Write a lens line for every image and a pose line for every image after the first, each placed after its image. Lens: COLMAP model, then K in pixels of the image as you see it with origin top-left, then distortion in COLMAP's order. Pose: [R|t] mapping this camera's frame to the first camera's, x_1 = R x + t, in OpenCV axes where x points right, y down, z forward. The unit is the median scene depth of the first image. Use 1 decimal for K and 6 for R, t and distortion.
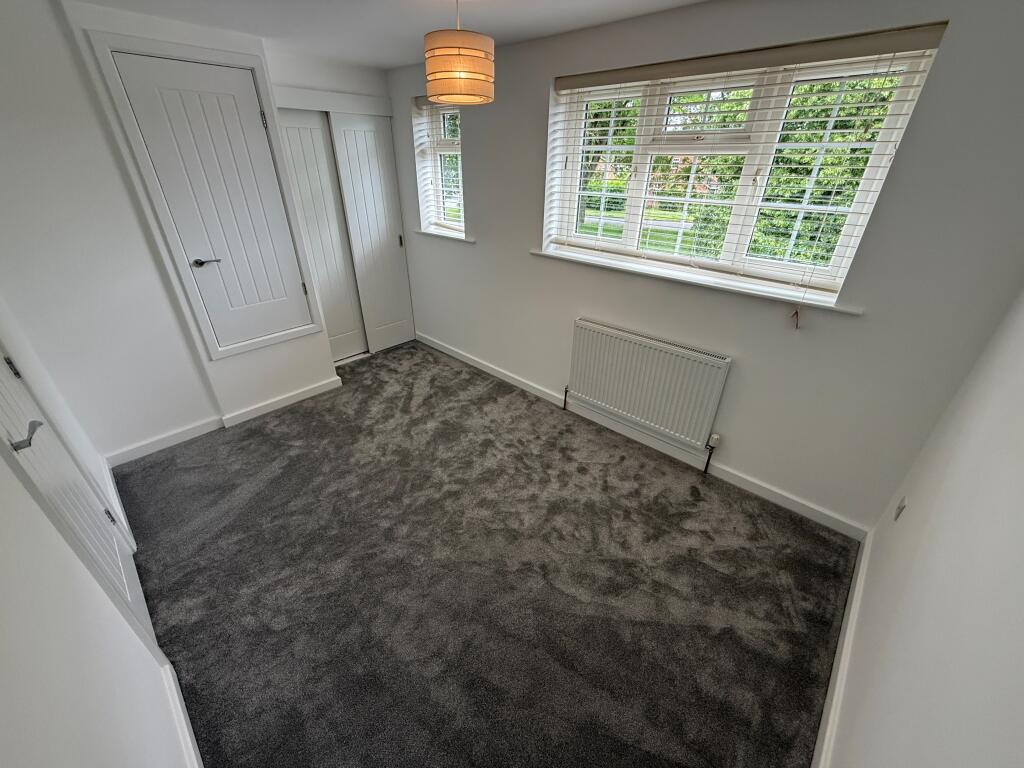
lens RADIAL K [[407.2, 0, 504.6], [0, 407.2, 382.2], [0, 0, 1]] dist [-0.001550, 0.000056]
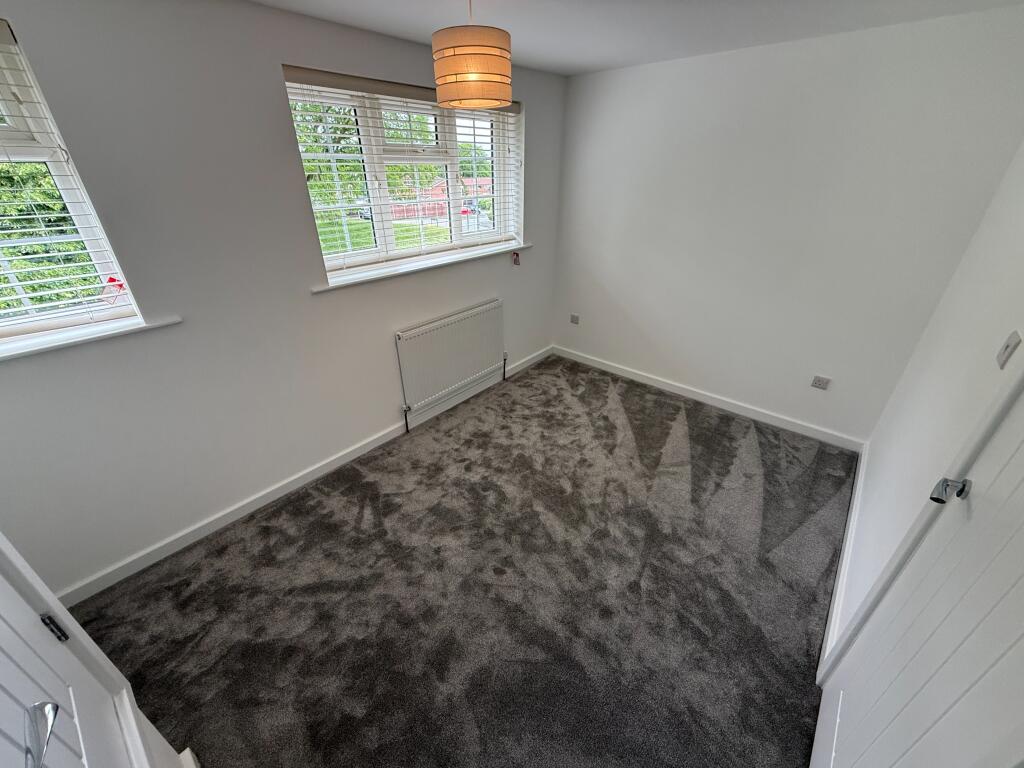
lens RADIAL K [[407.2, 0, 506.1], [0, 407.2, 386.3], [0, 0, 1]] dist [-0.001550, 0.000056]
pose [[-0.036373, -0.473355, 0.880120, -0.745161], [0.493289, 0.757425, 0.427753, -0.354759], [-0.869104, 0.449713, 0.205951, 0.652315]]
